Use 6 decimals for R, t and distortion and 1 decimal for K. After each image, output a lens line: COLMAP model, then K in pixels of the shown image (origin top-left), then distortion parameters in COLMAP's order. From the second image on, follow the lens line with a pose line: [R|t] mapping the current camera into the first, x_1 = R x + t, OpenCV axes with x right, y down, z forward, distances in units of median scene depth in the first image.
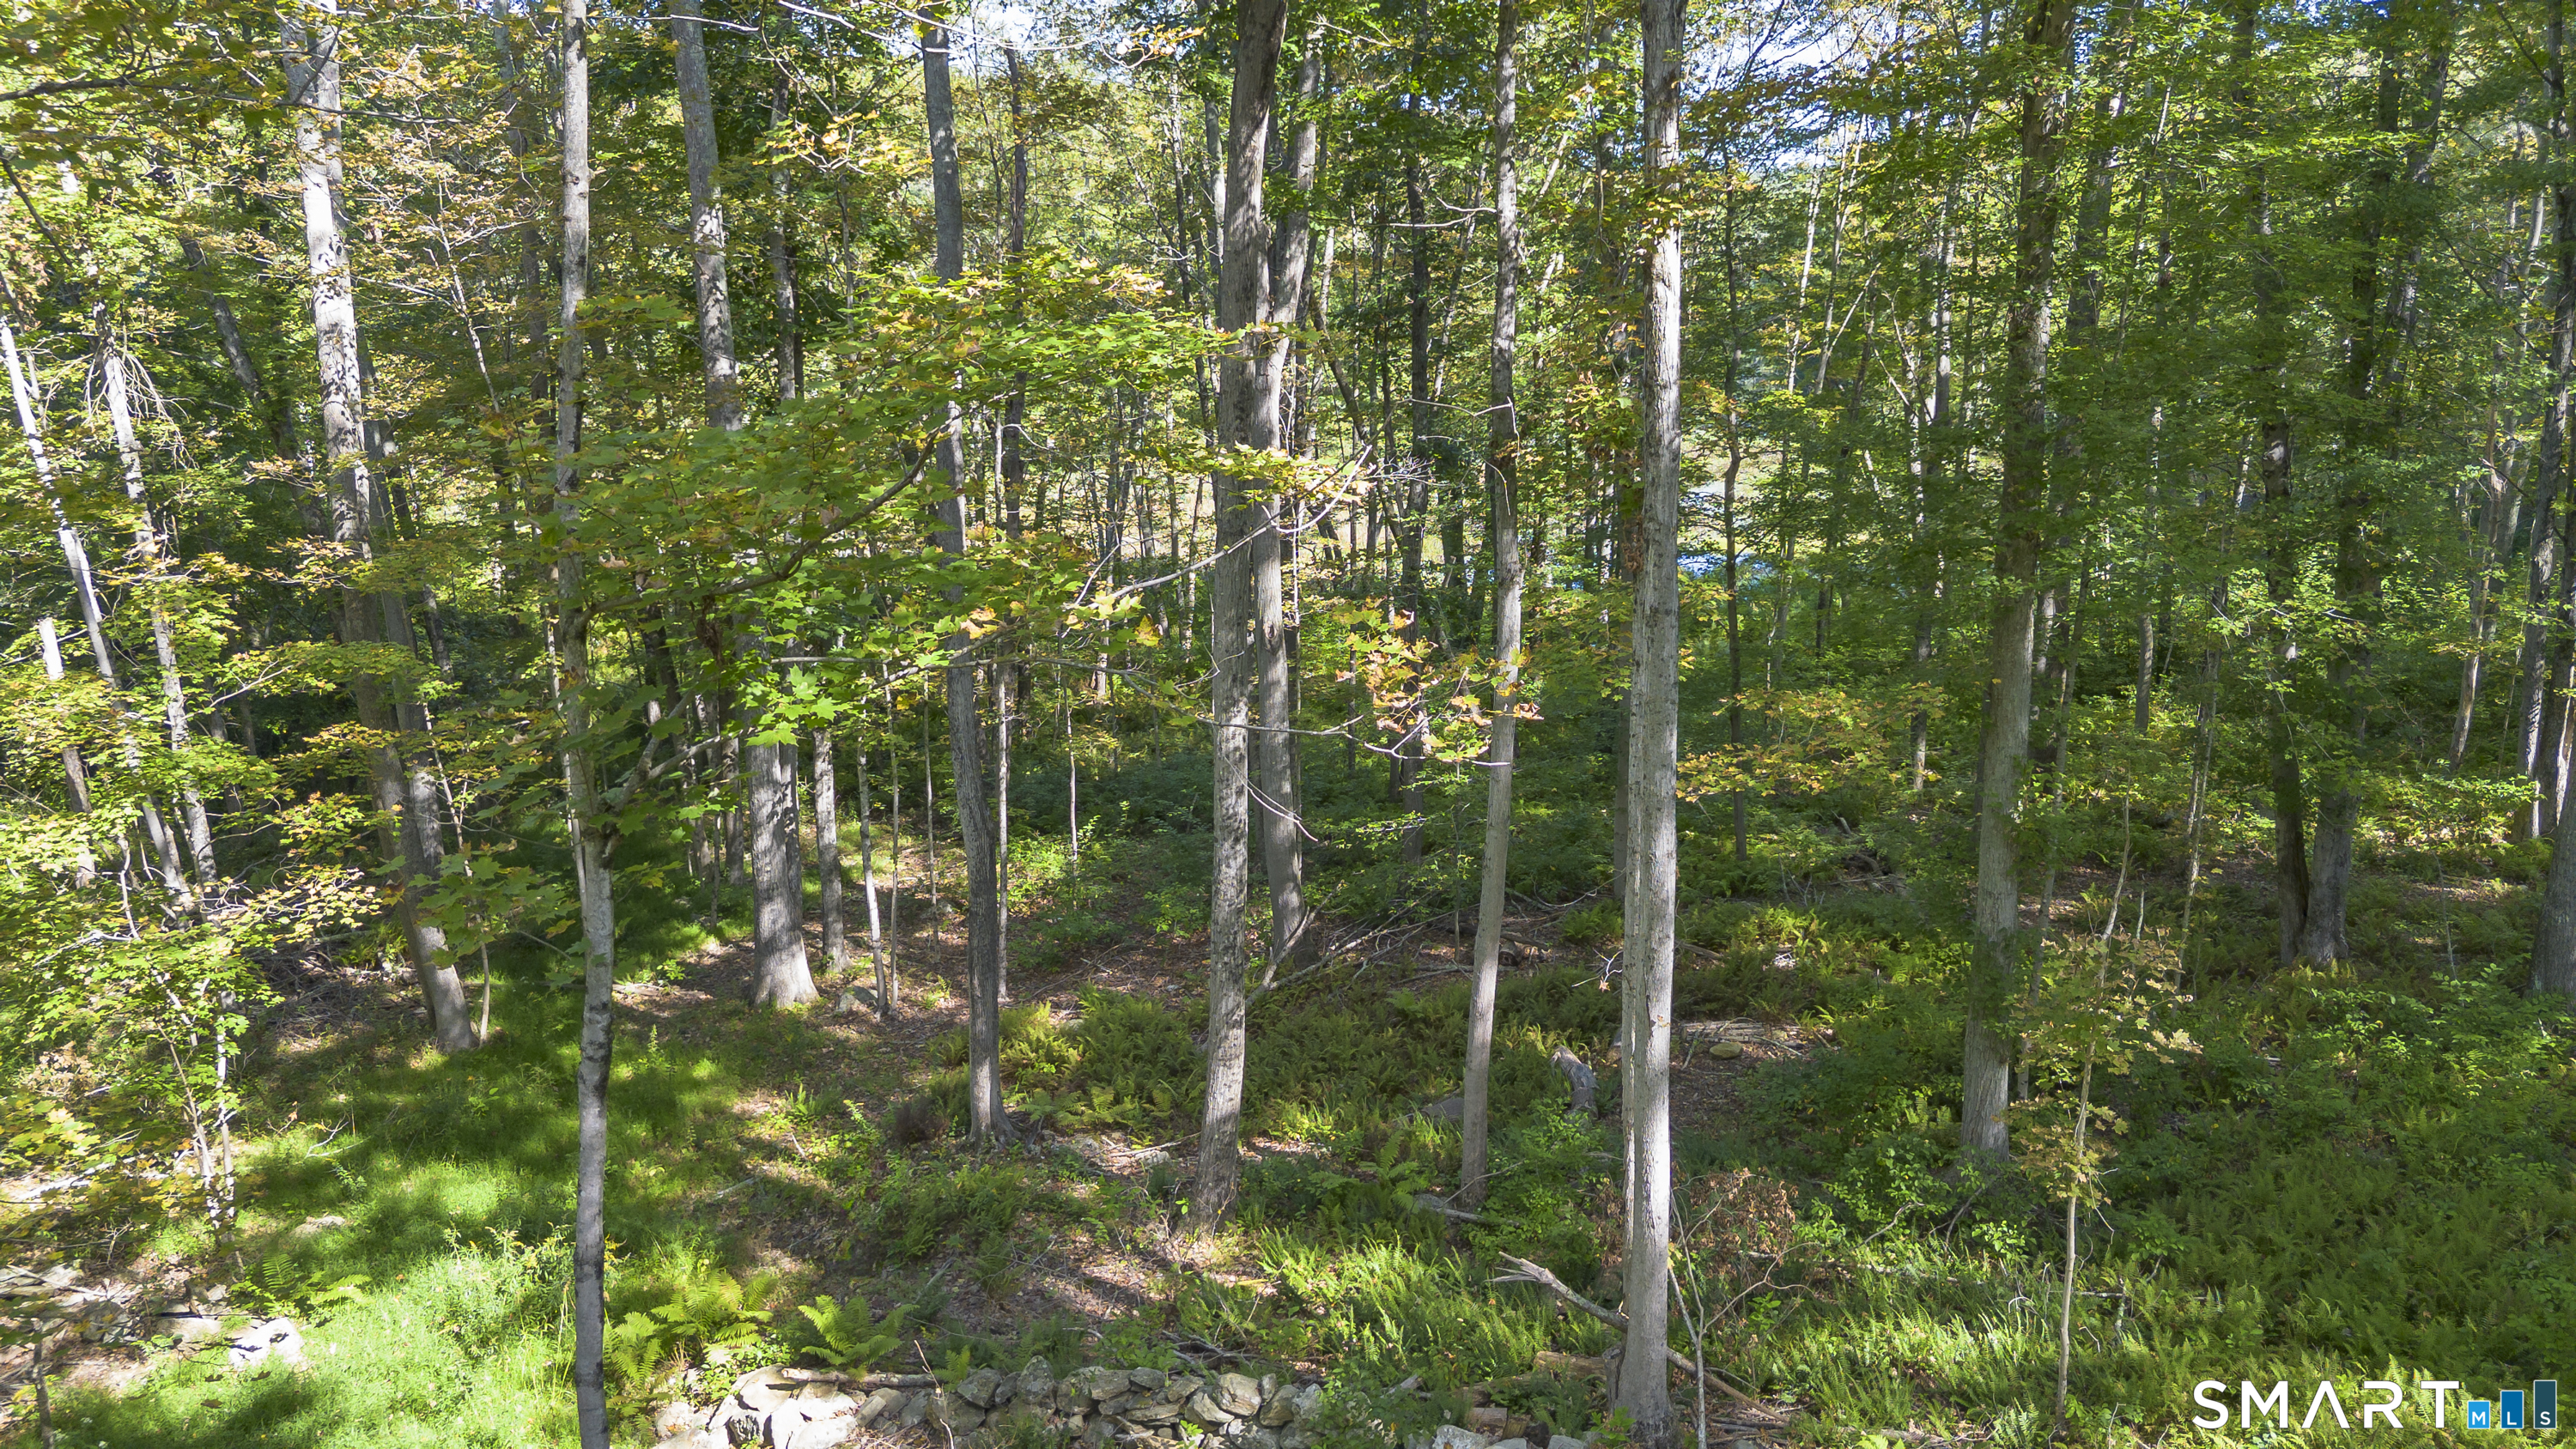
lens RADIAL K [[1839.0, 0, 1271.7], [0, 1839.0, 682.5], [0, 0, 1]] dist [0.059897, -0.051893]
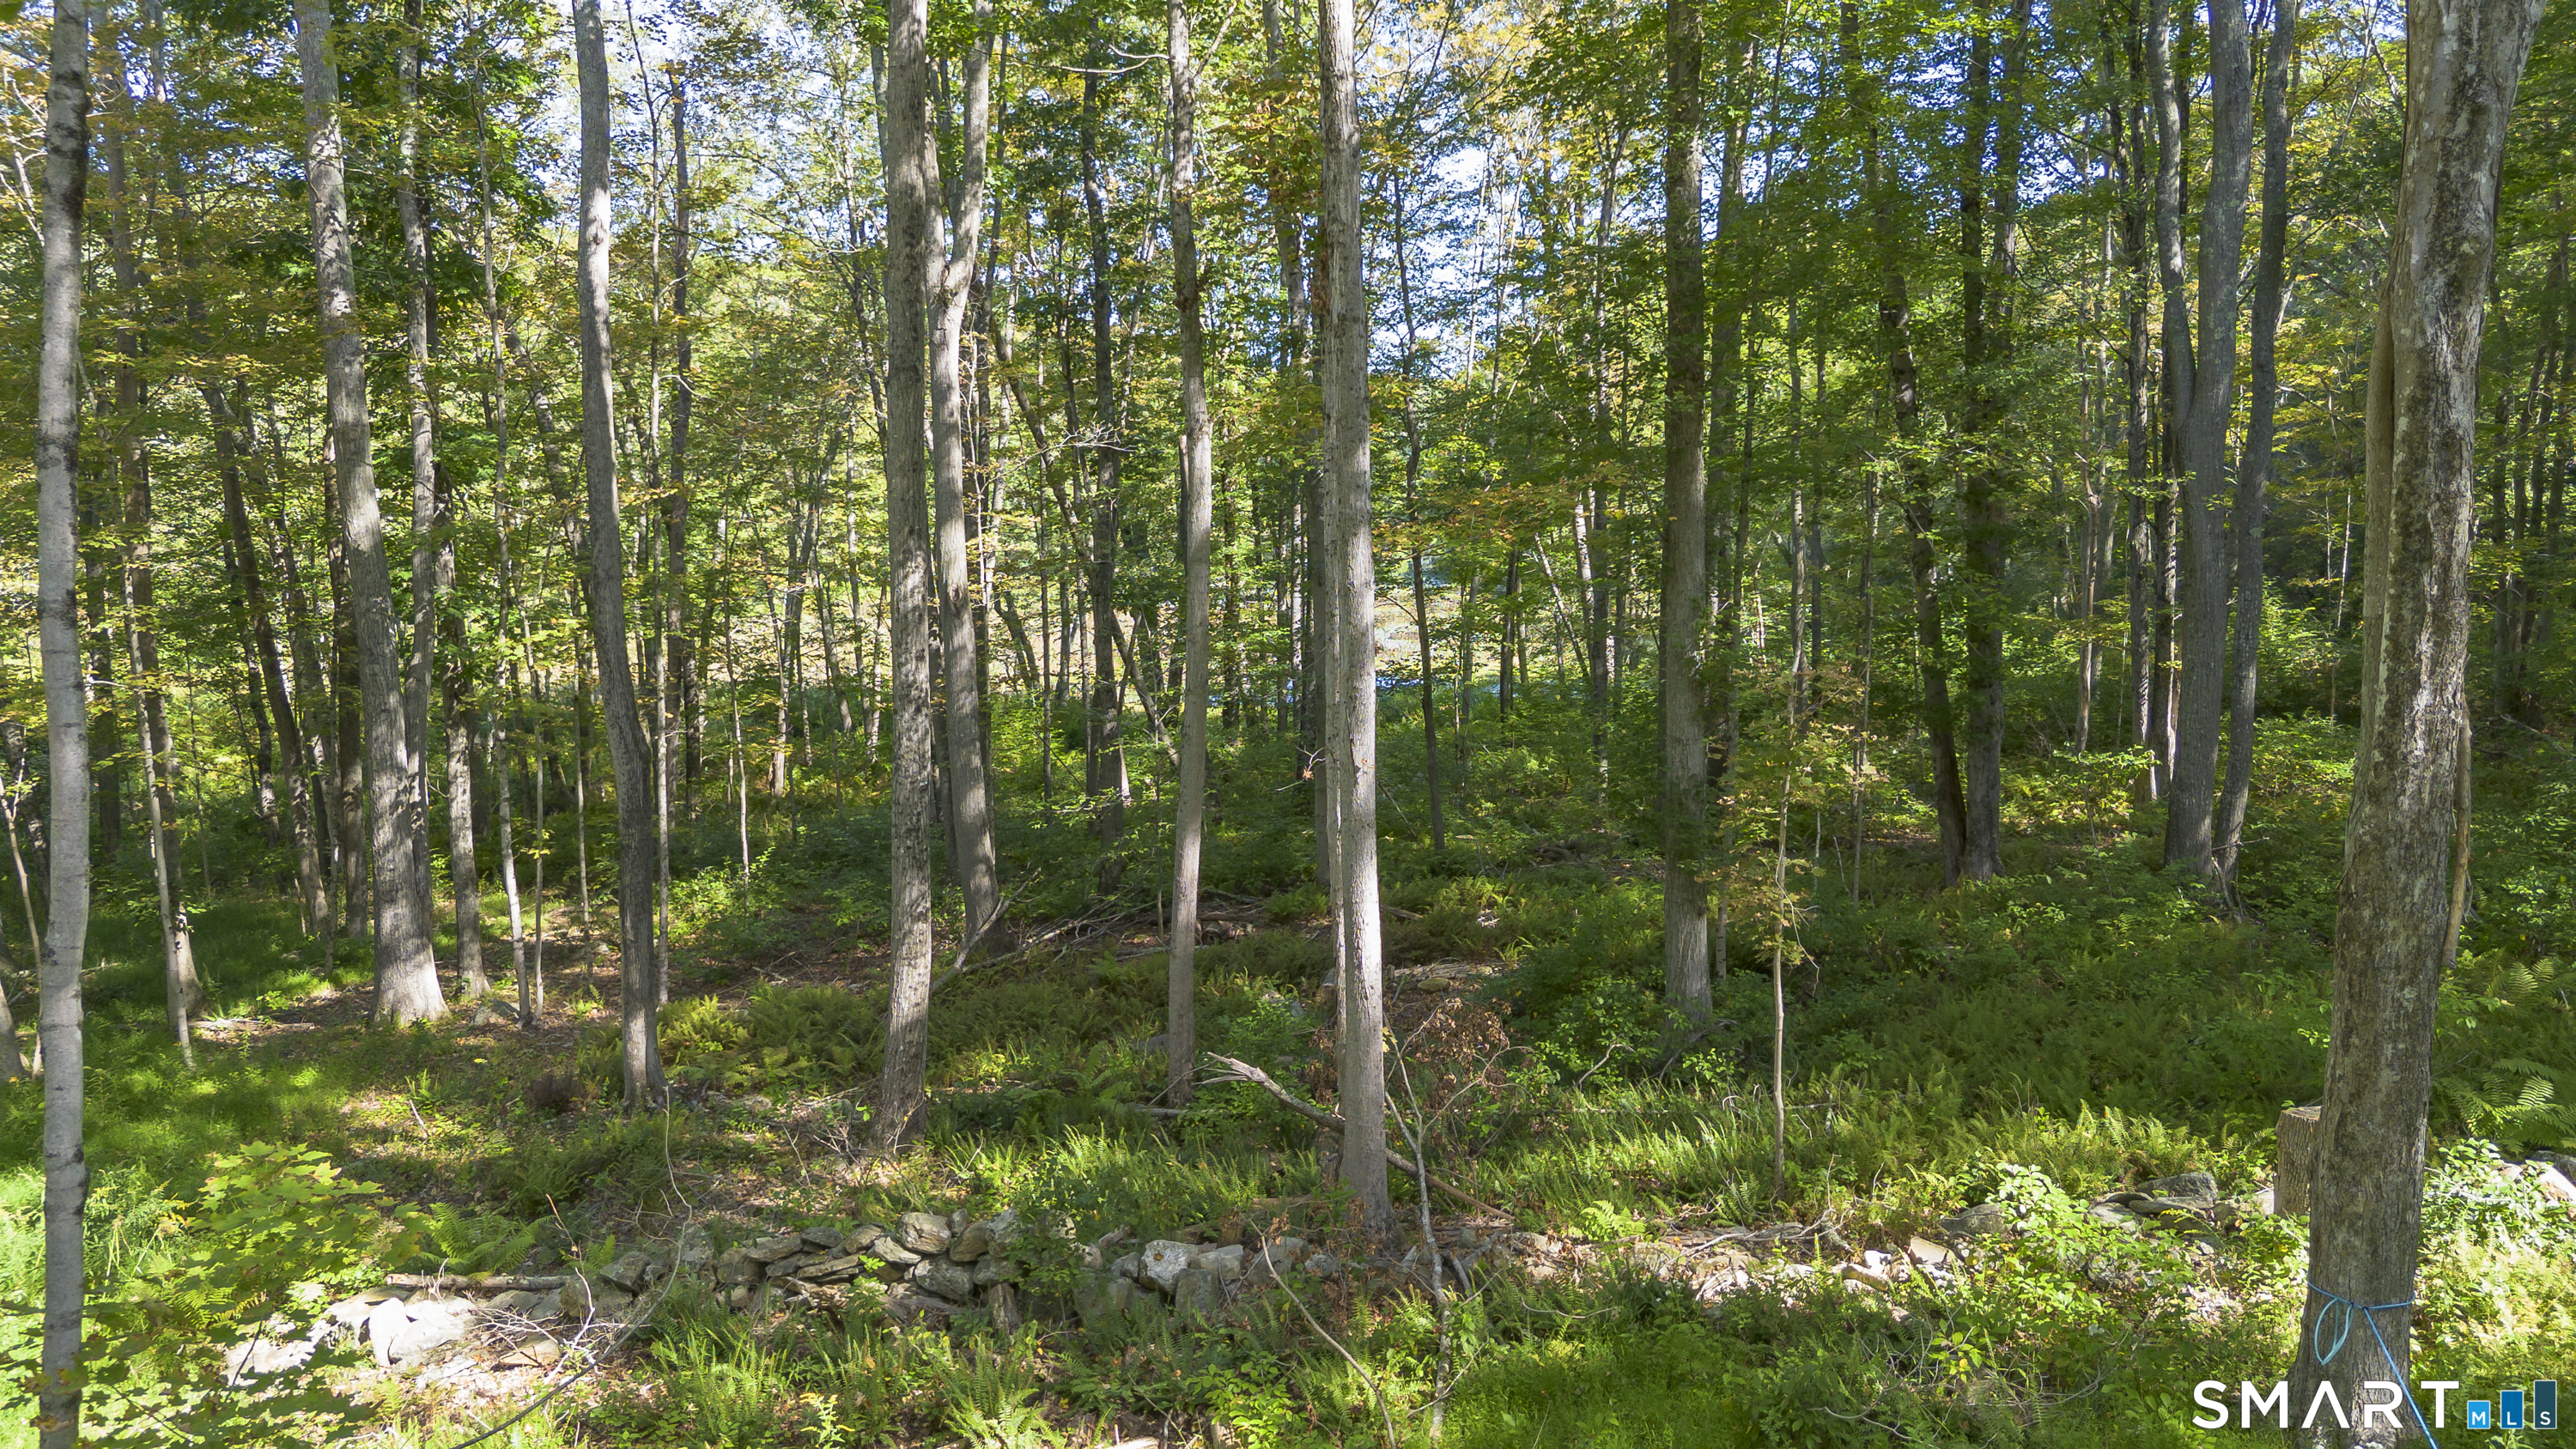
lens RADIAL K [[1839.0, 0, 1271.7], [0, 1839.0, 682.5], [0, 0, 1]] dist [0.059897, -0.051893]
pose [[0.986071, -0.021359, 0.164947, 0.003566], [0.038755, 0.993928, -0.102979, 0.146130], [-0.161746, 0.107937, 0.980912, 0.040511]]
